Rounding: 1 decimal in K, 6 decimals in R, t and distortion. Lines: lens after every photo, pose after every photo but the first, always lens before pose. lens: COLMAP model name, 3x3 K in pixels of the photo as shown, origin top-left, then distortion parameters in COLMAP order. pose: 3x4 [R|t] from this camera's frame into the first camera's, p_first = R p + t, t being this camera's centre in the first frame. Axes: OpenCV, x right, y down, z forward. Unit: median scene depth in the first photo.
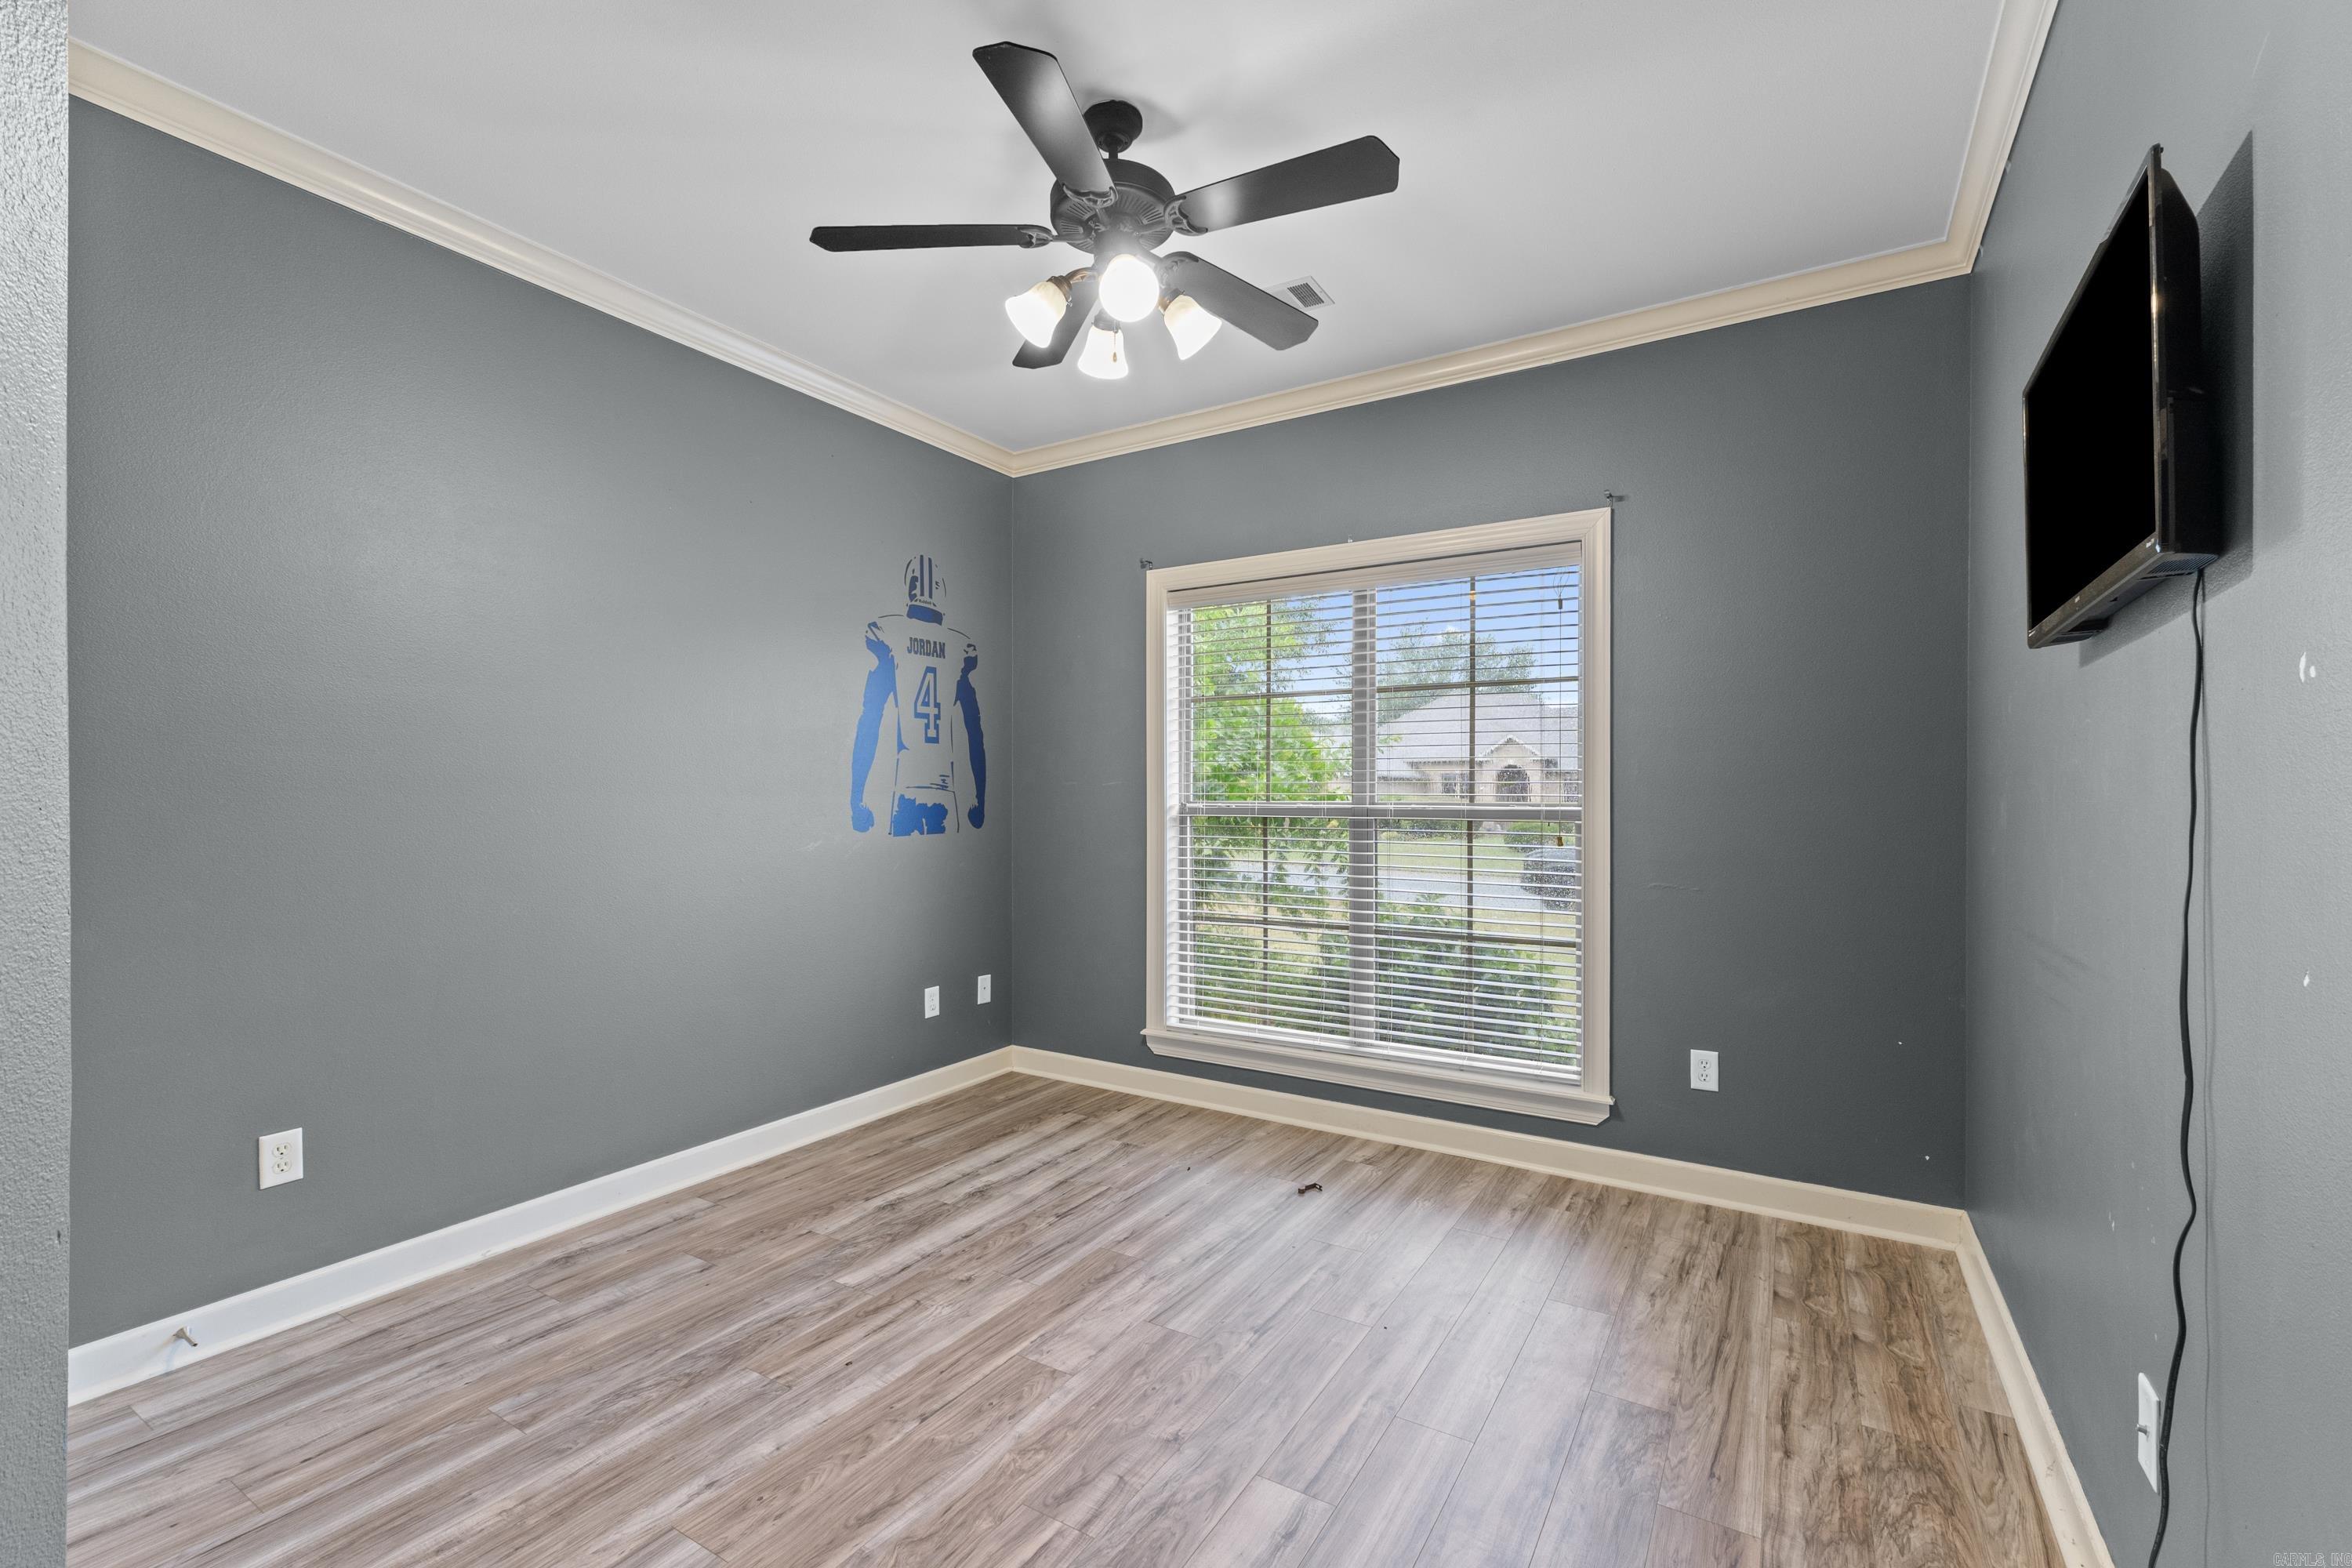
lens RADIAL K [[995.5, 0, 1198.7], [0, 995.5, 796.3], [0, 0, 1]] dist [0.001340, 0.000125]
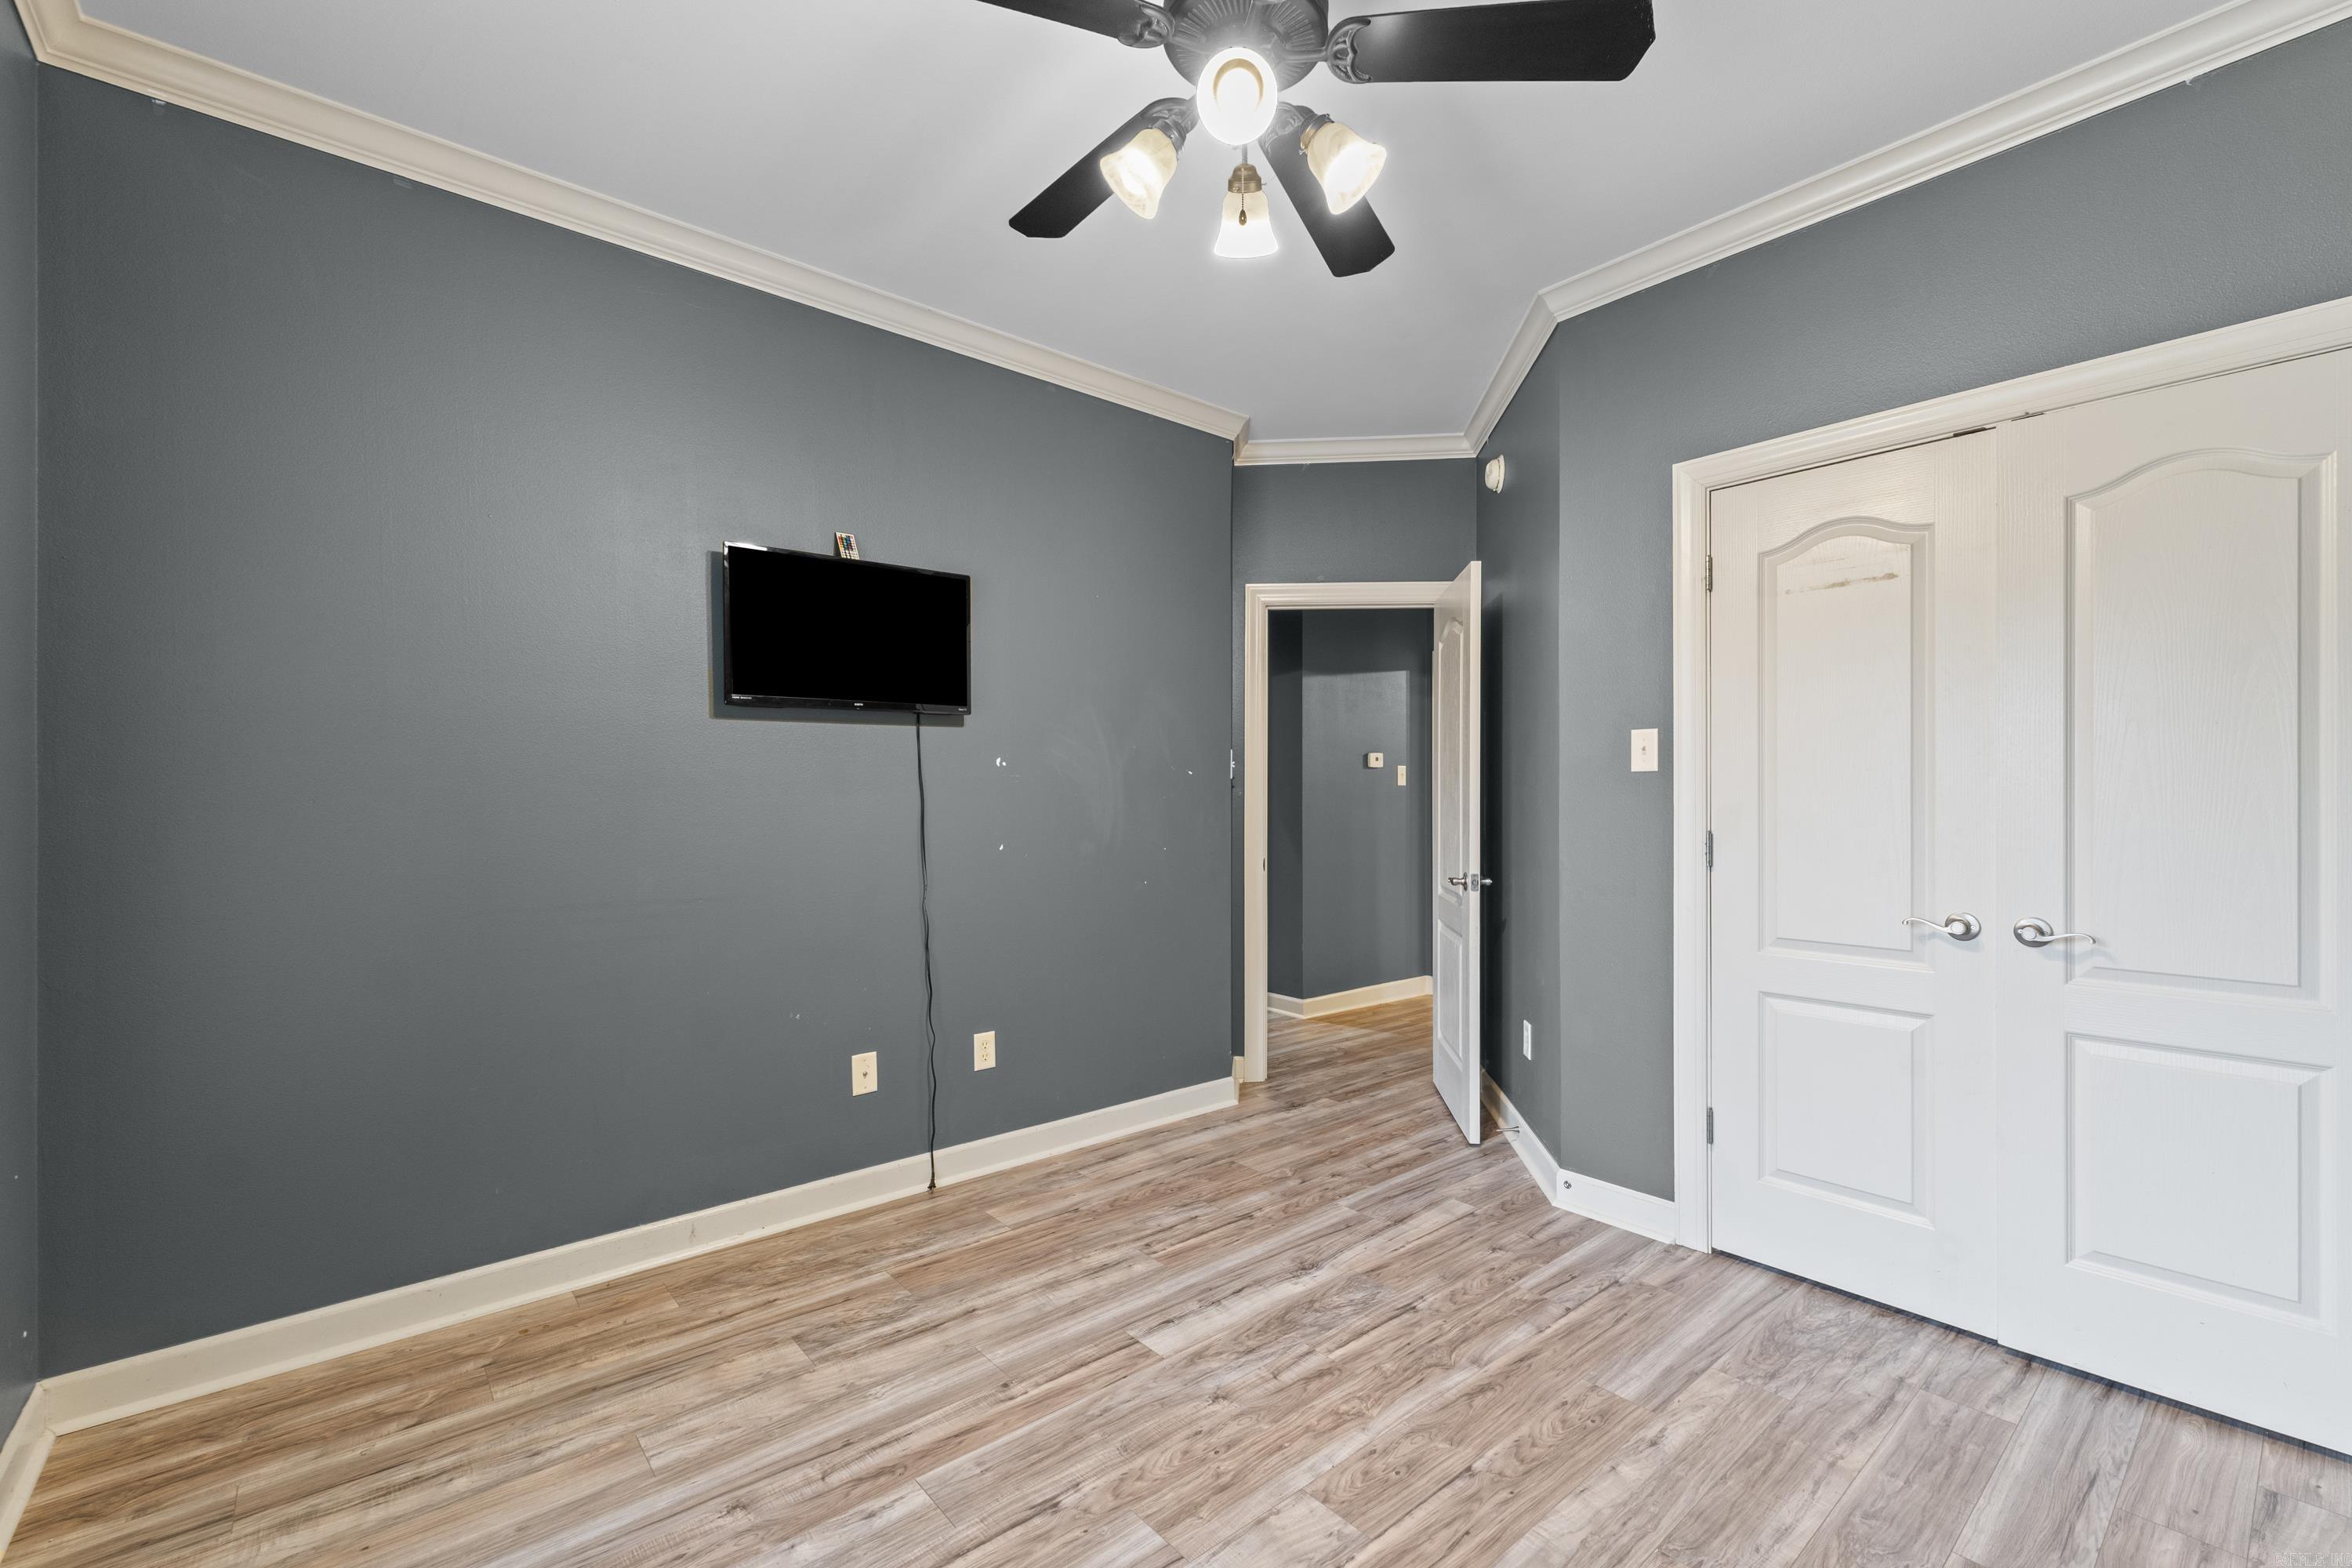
lens RADIAL K [[995.5, 0, 1198.7], [0, 995.5, 796.3], [0, 0, 1]] dist [0.001340, 0.000125]
pose [[-0.951236, 0.002742, 0.308453, -0.327127], [0.001763, 0.999992, -0.003453, 0.005005], [-0.308460, -0.002741, -0.951233, 1.972876]]
